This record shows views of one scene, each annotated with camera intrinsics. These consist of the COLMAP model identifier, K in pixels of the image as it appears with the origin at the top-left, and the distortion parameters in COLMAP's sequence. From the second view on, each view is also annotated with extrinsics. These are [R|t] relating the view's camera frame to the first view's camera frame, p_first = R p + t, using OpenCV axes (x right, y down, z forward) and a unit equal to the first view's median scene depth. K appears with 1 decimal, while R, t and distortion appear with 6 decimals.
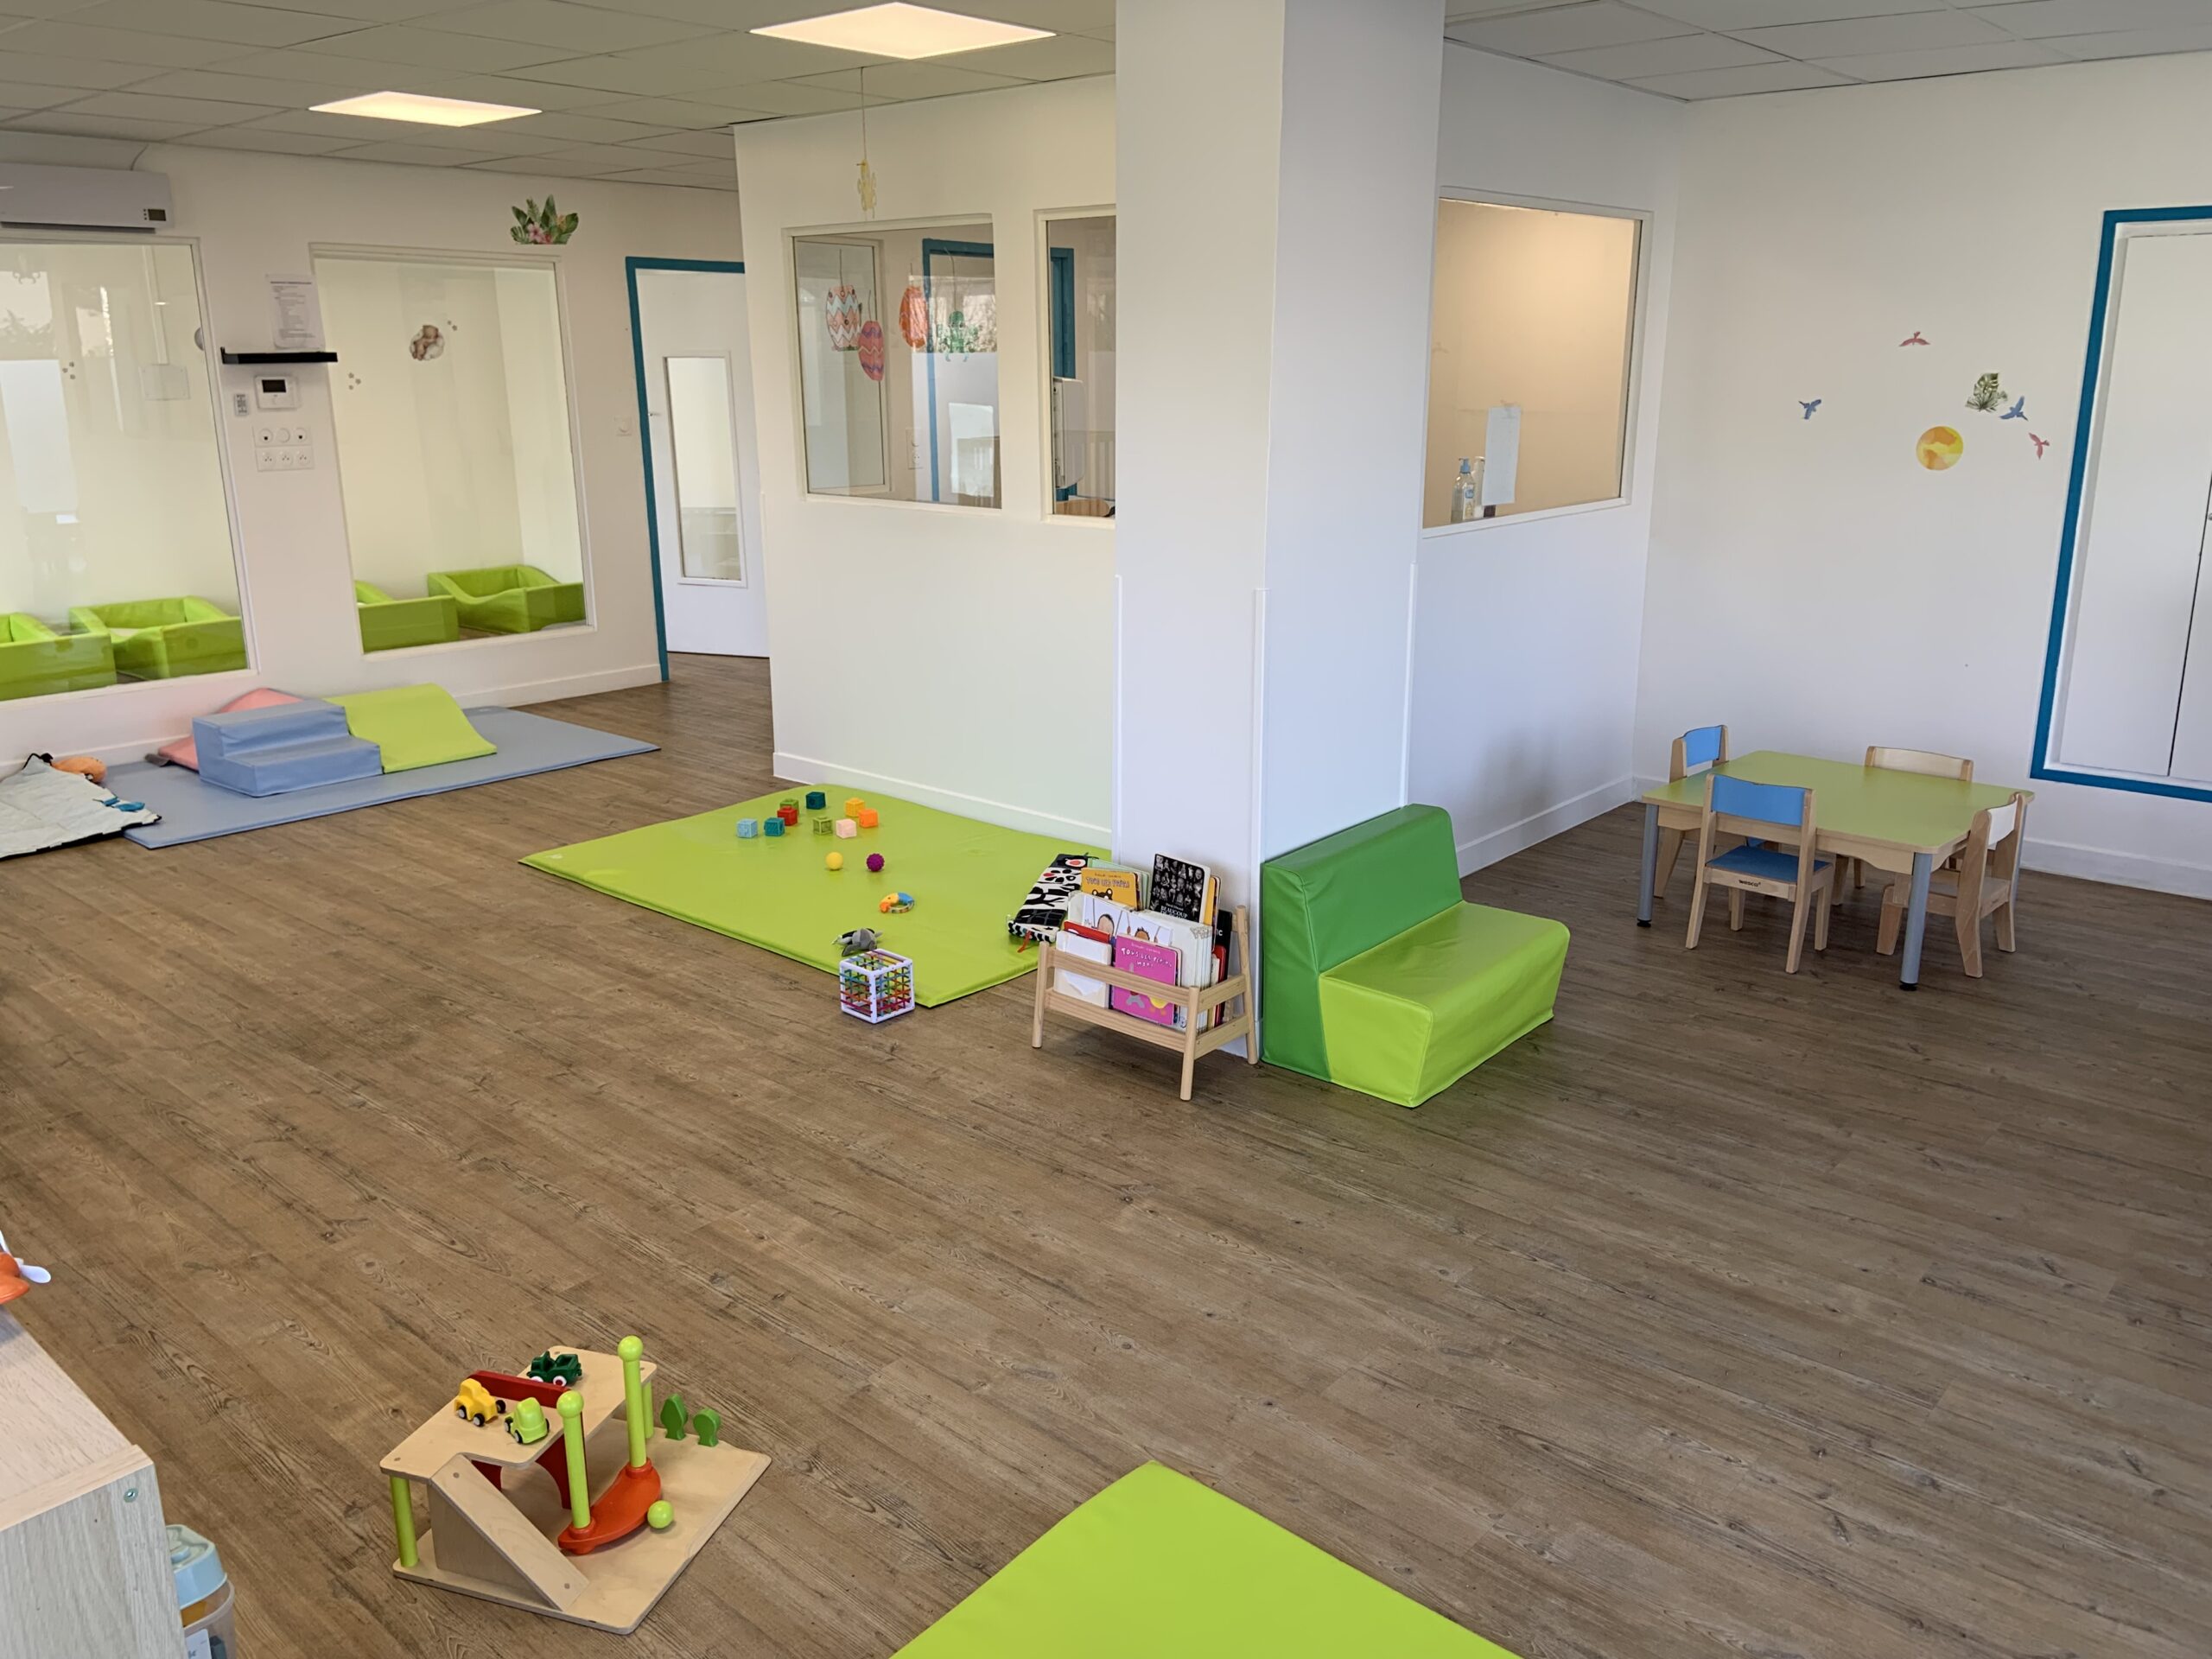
lens RADIAL K [[1687.9, 0, 1113.1], [0, 1687.9, 796.4], [0, 0, 1]] dist [0.127347, -0.165085]
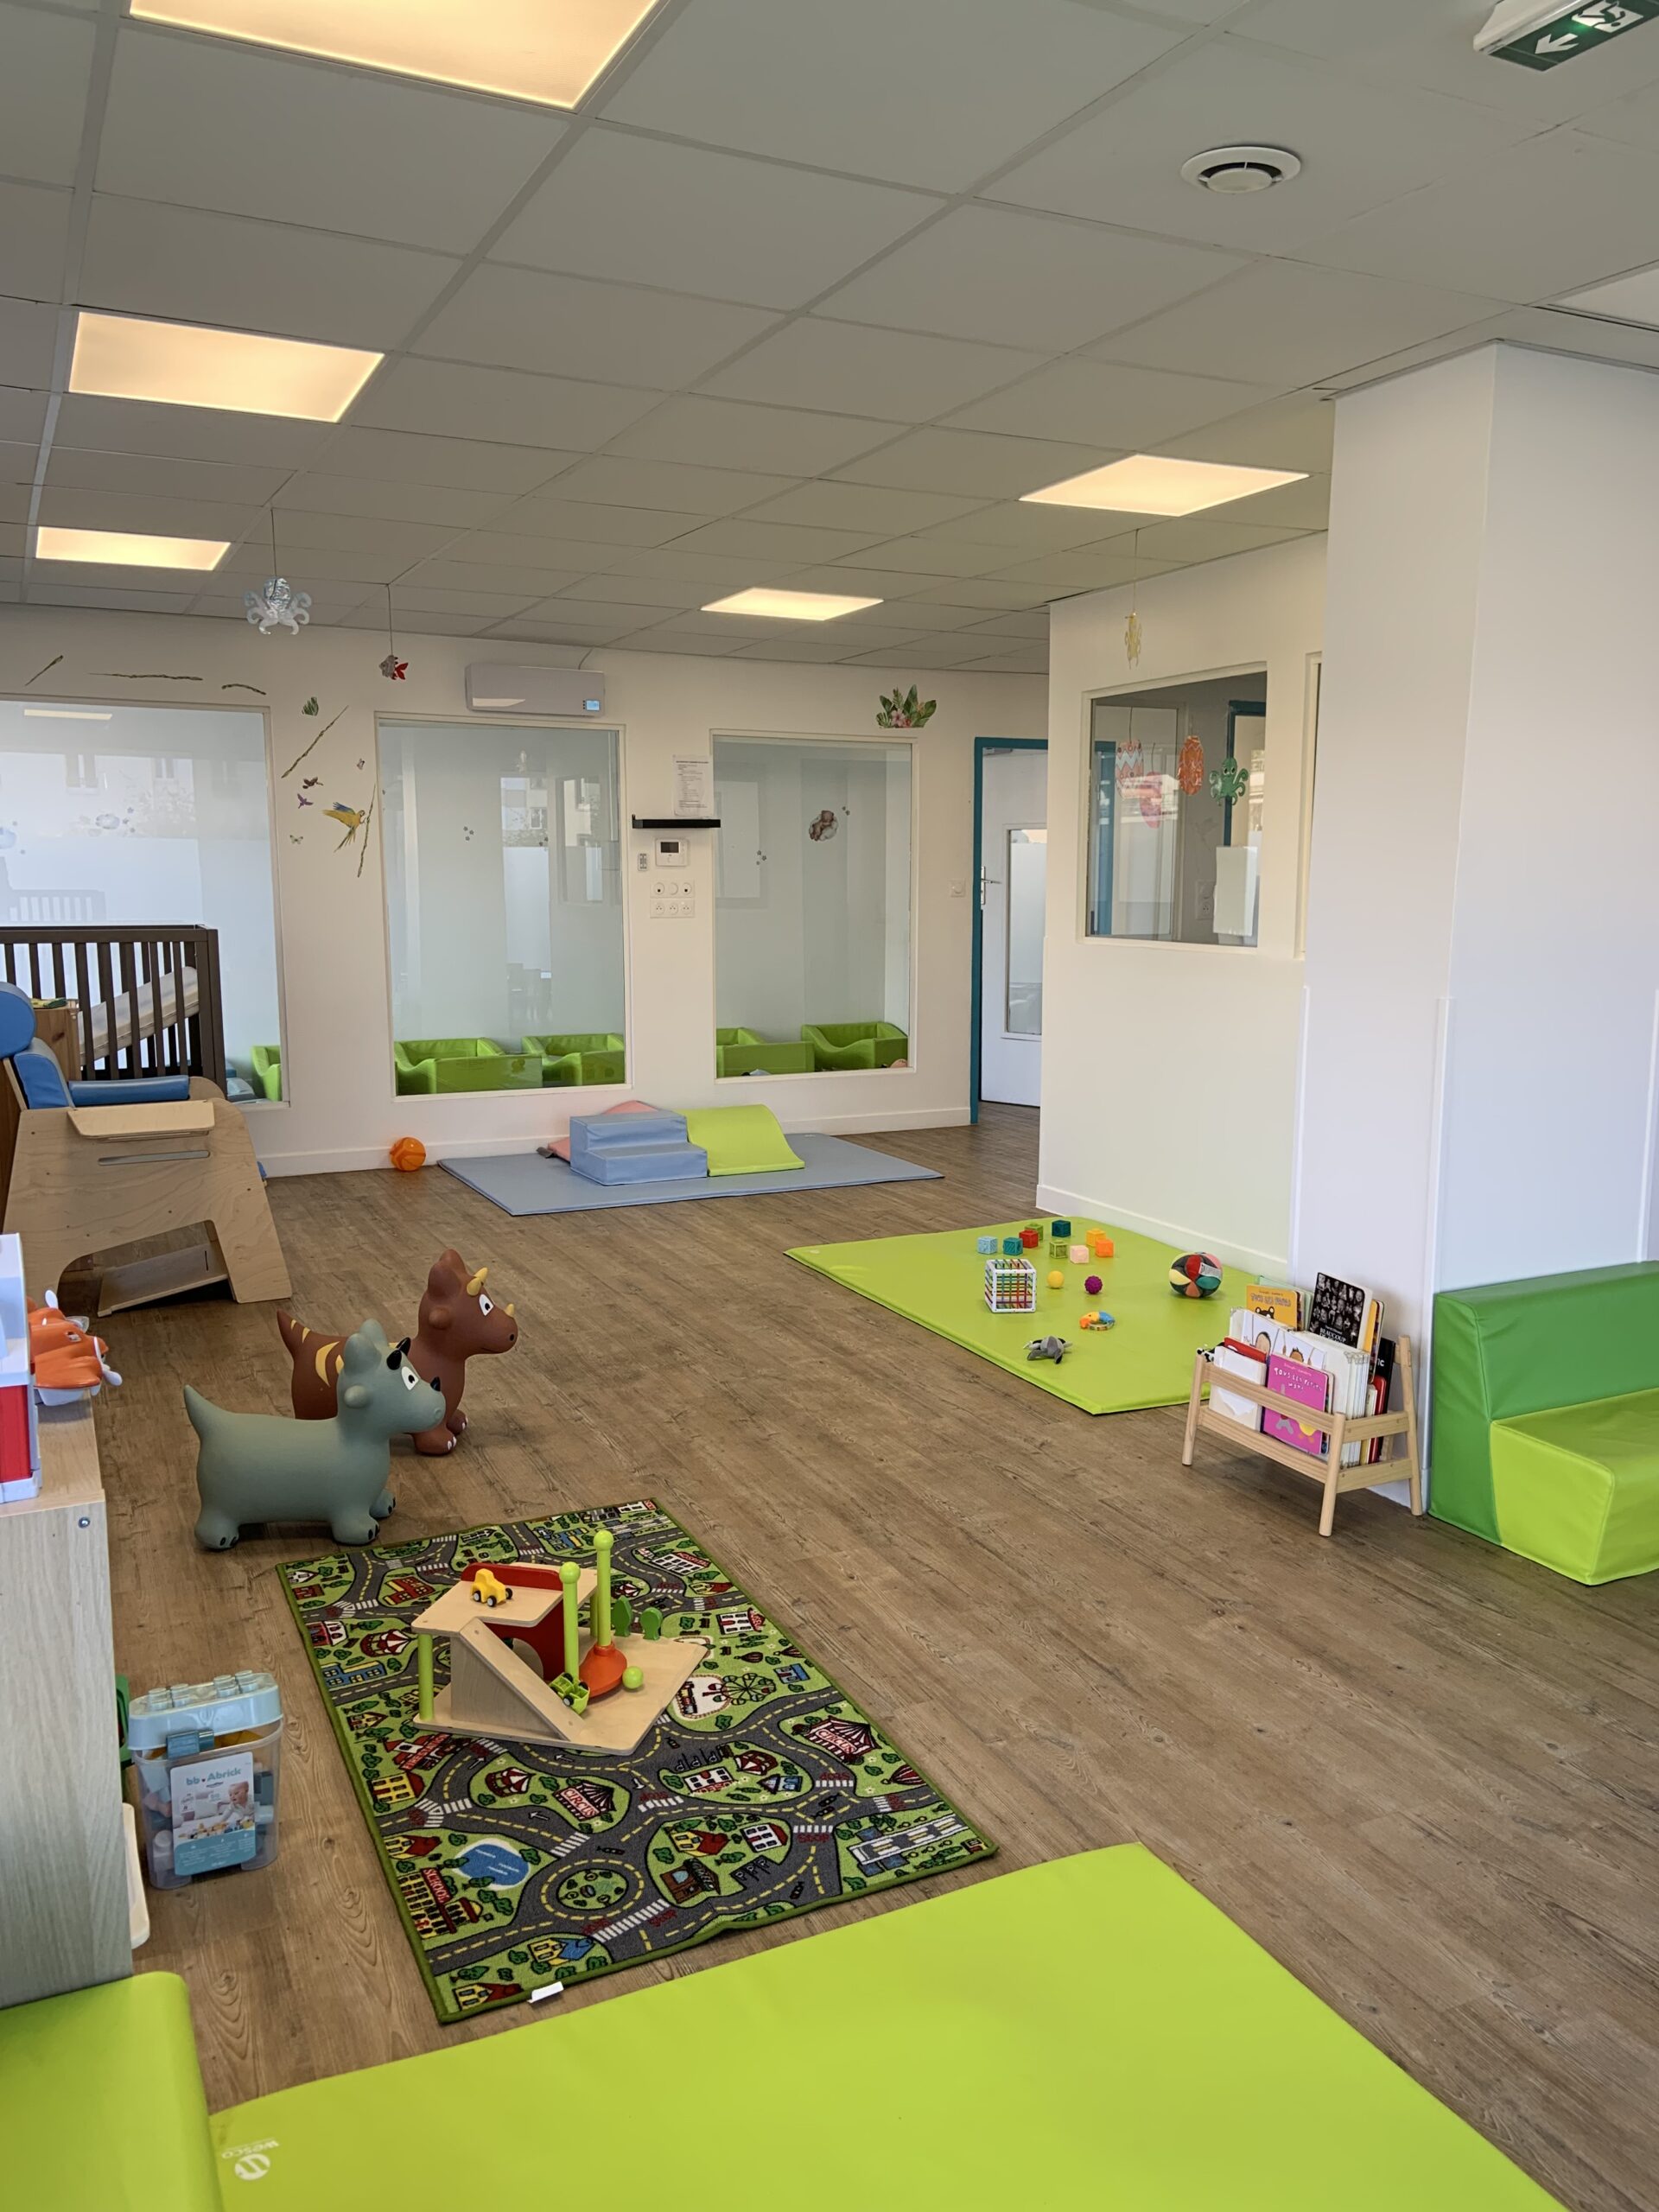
lens RADIAL K [[1687.9, 0, 856.9], [0, 1687.9, 1103.7], [0, 0, 1]] dist [0.127347, -0.165085]
pose [[0.921320, 0.059368, -0.384246, 0.151688], [-0.104521, 0.989712, -0.097699, 0.062000], [0.374493, 0.130174, 0.918047, 0.007574]]
